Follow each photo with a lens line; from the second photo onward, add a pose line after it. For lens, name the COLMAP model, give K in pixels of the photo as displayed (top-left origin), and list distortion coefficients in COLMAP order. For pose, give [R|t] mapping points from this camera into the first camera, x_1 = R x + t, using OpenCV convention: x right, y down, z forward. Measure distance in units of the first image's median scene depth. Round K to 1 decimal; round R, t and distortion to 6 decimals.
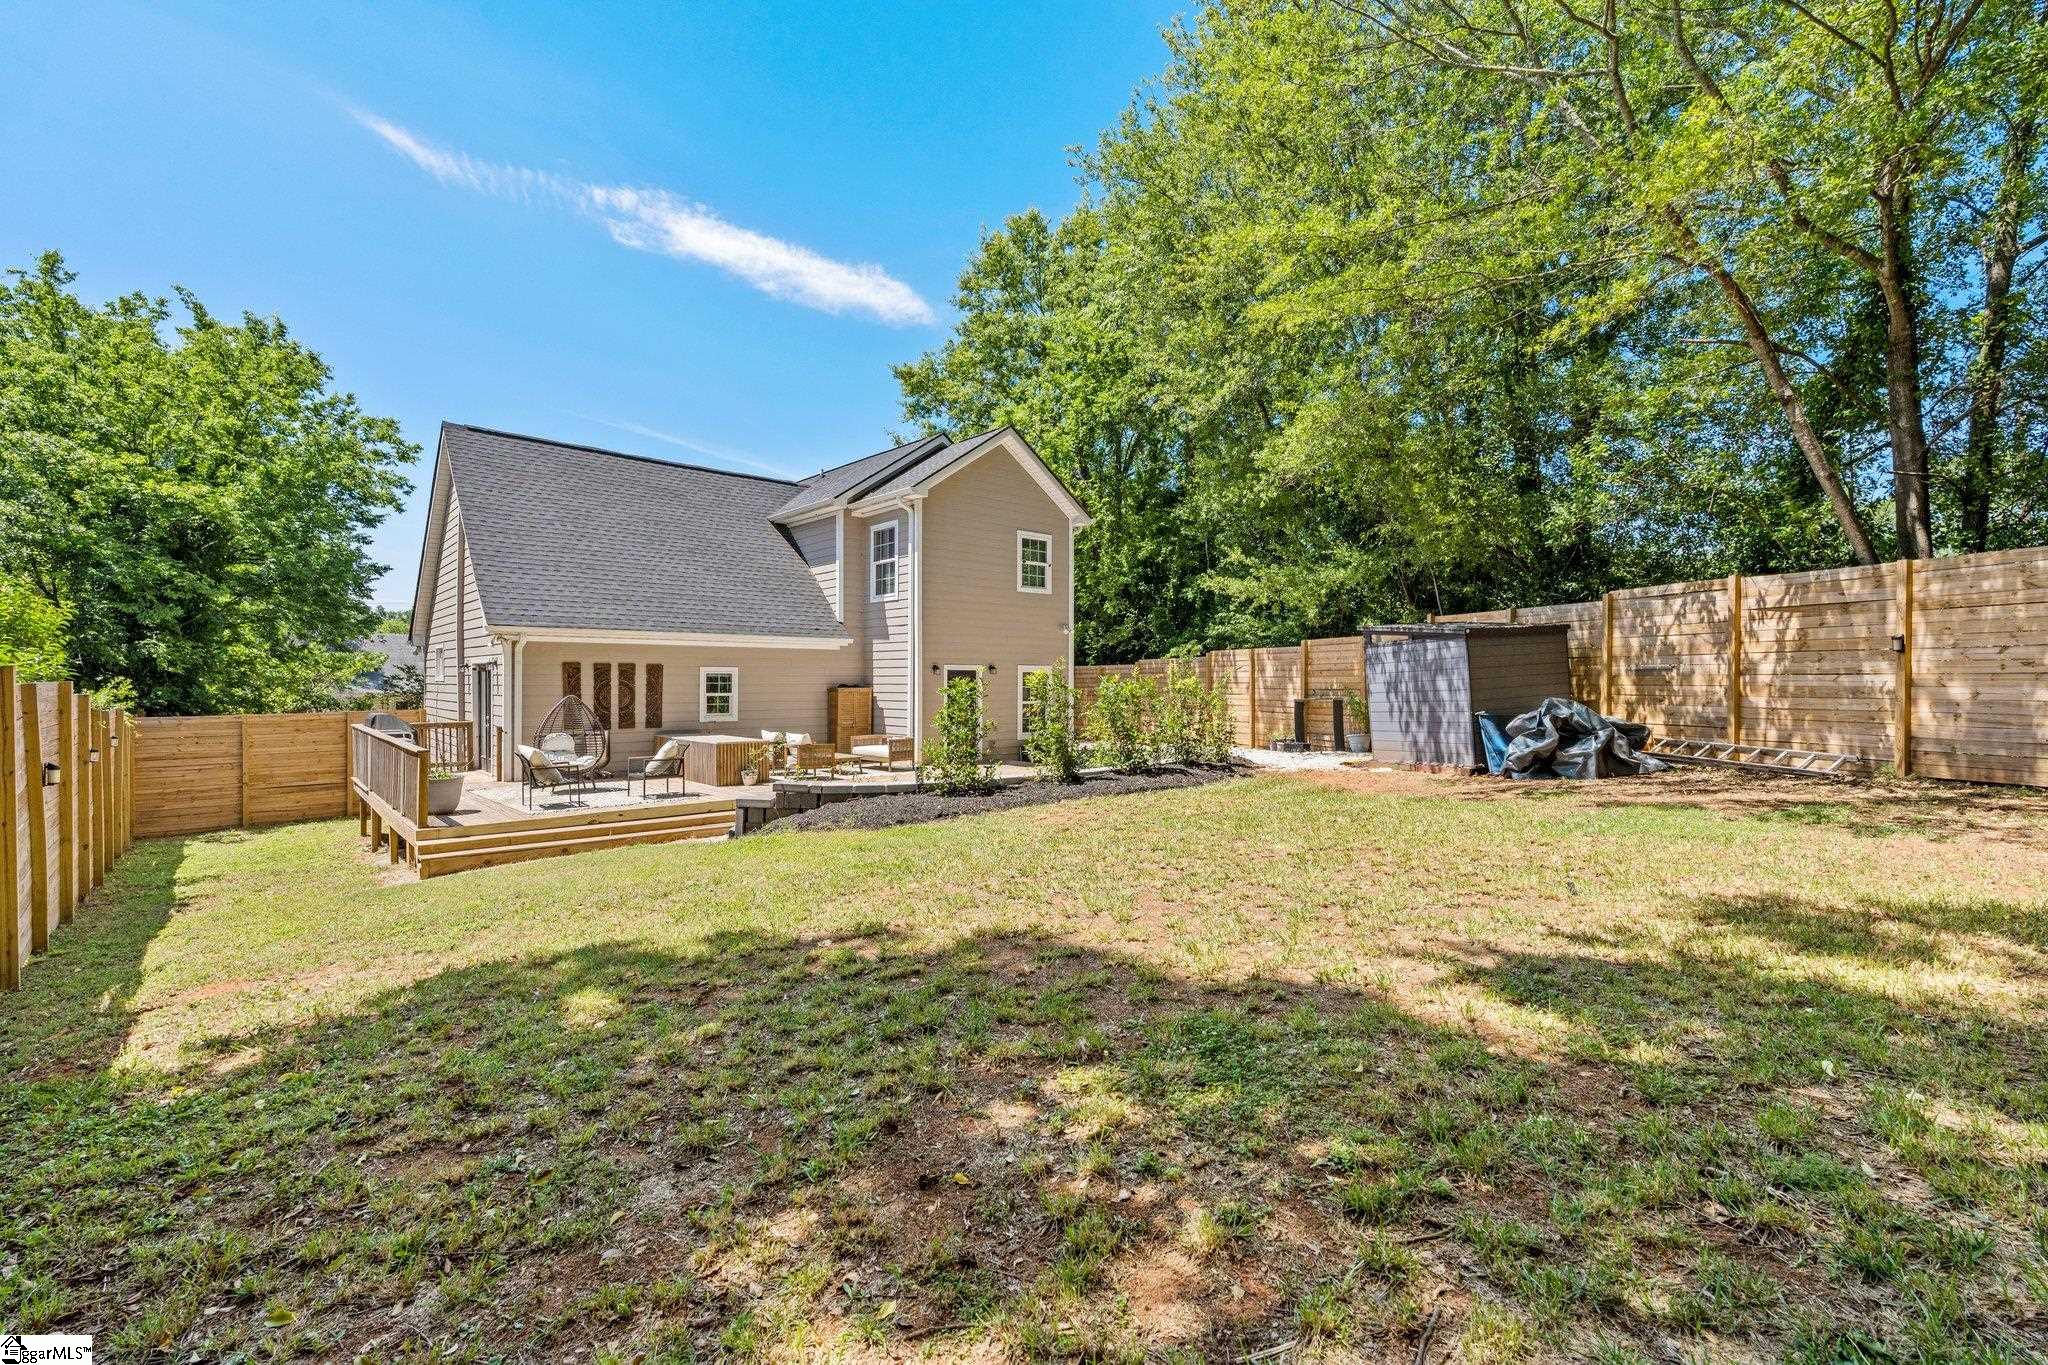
lens RADIAL K [[894.7, 0, 1026.5], [0, 894.7, 684.6], [0, 0, 1]] dist [-0.009947, -0.000087]
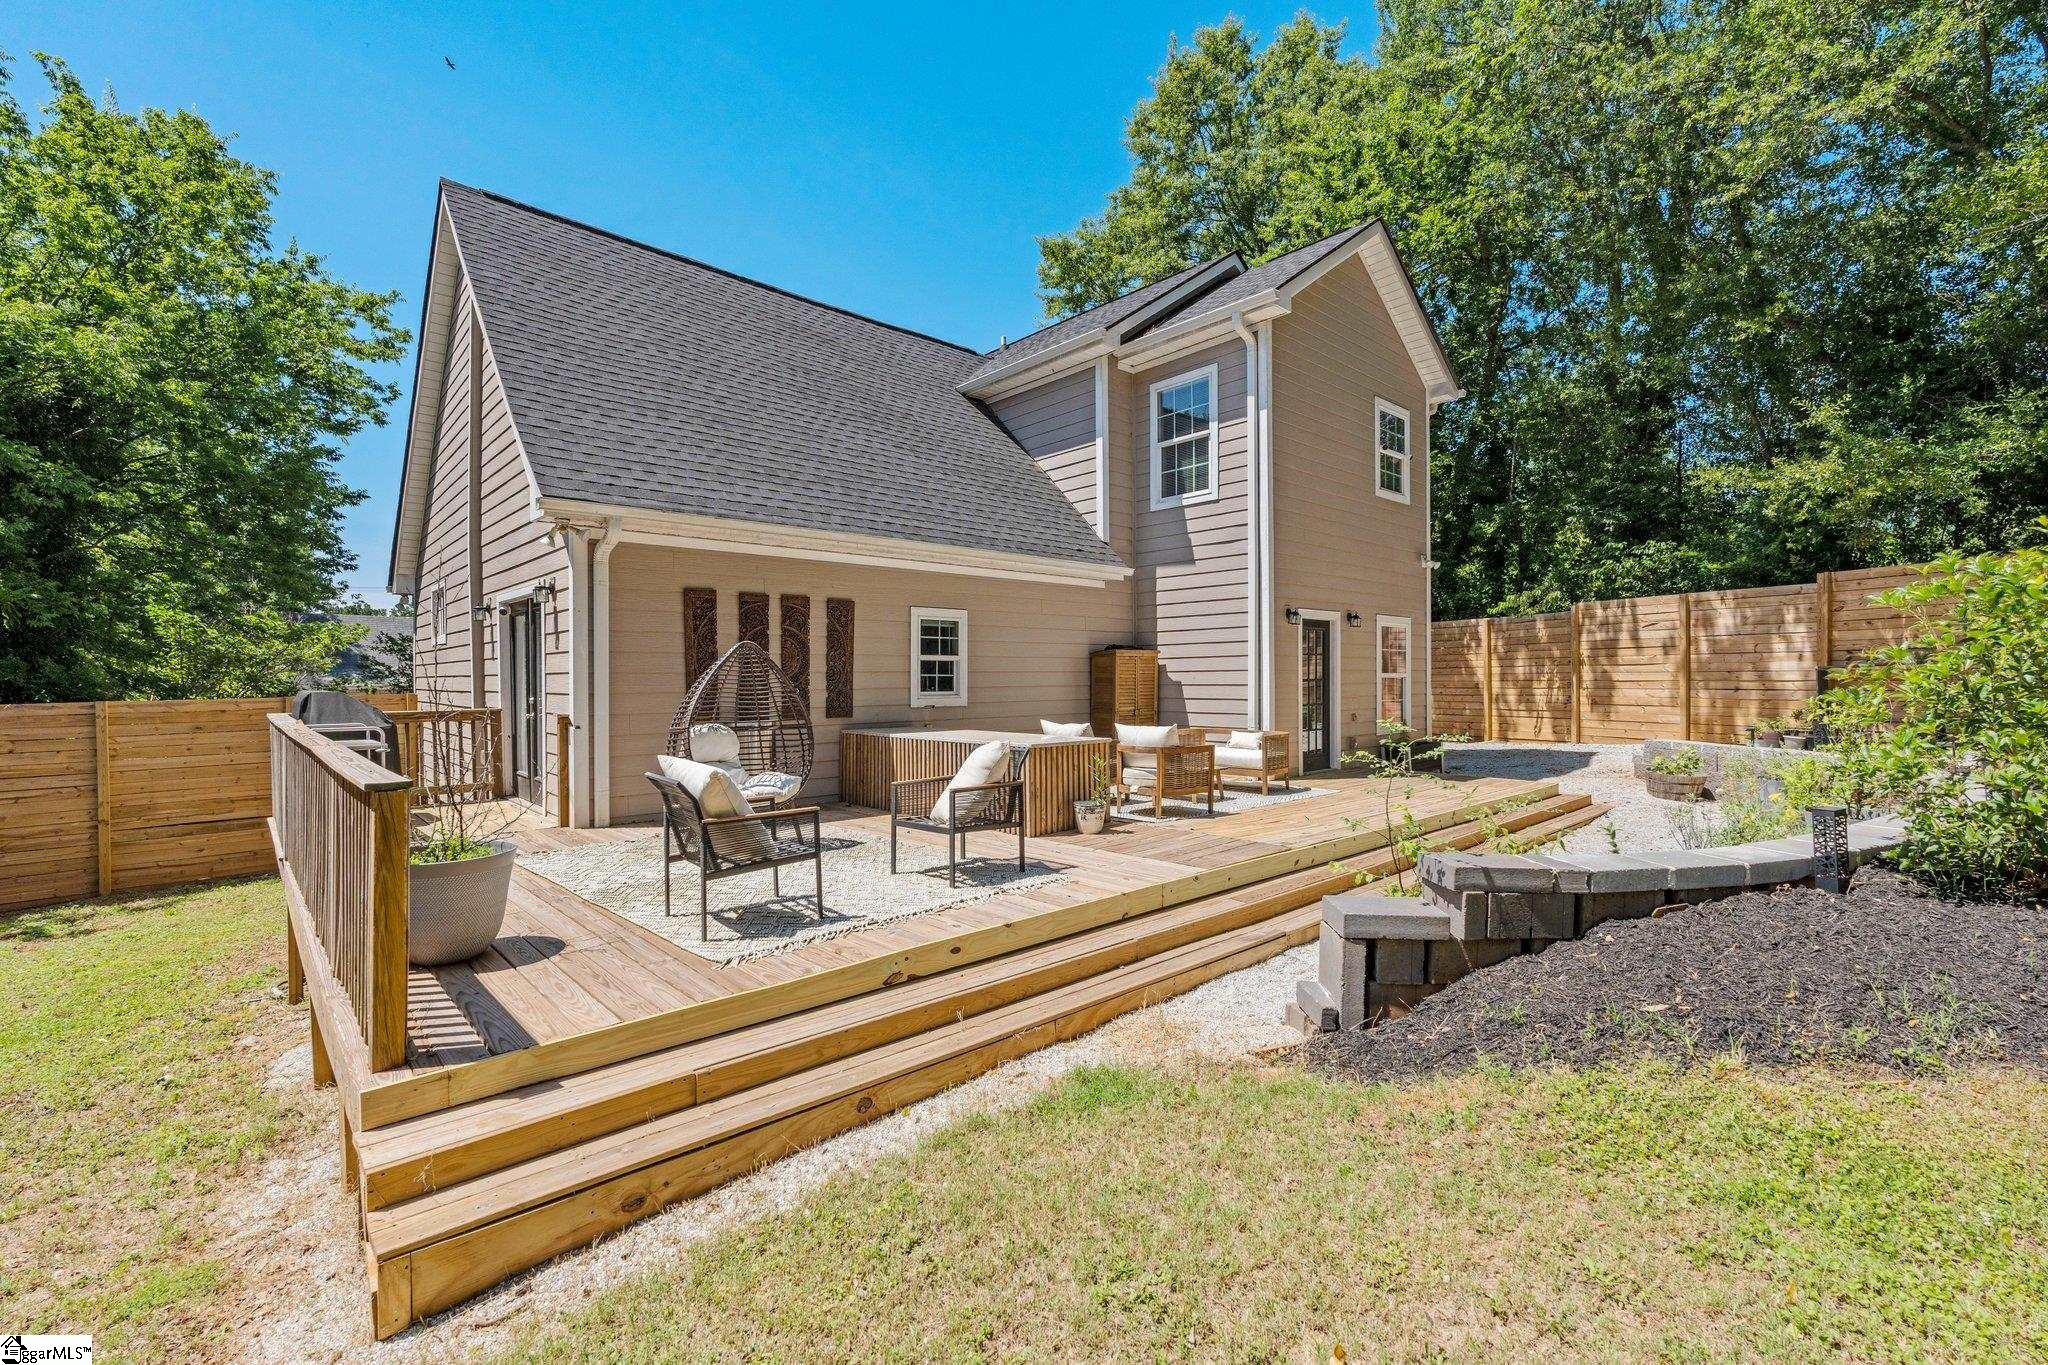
lens RADIAL K [[894.7, 0, 1022.3], [0, 894.7, 680.9], [0, 0, 1]] dist [-0.009947, -0.000087]
pose [[0.999977, -0.006756, -0.000777, -0.286414], [0.006755, 0.999977, -0.001107, 0.025946], [0.000785, 0.001102, 0.999999, 0.431453]]
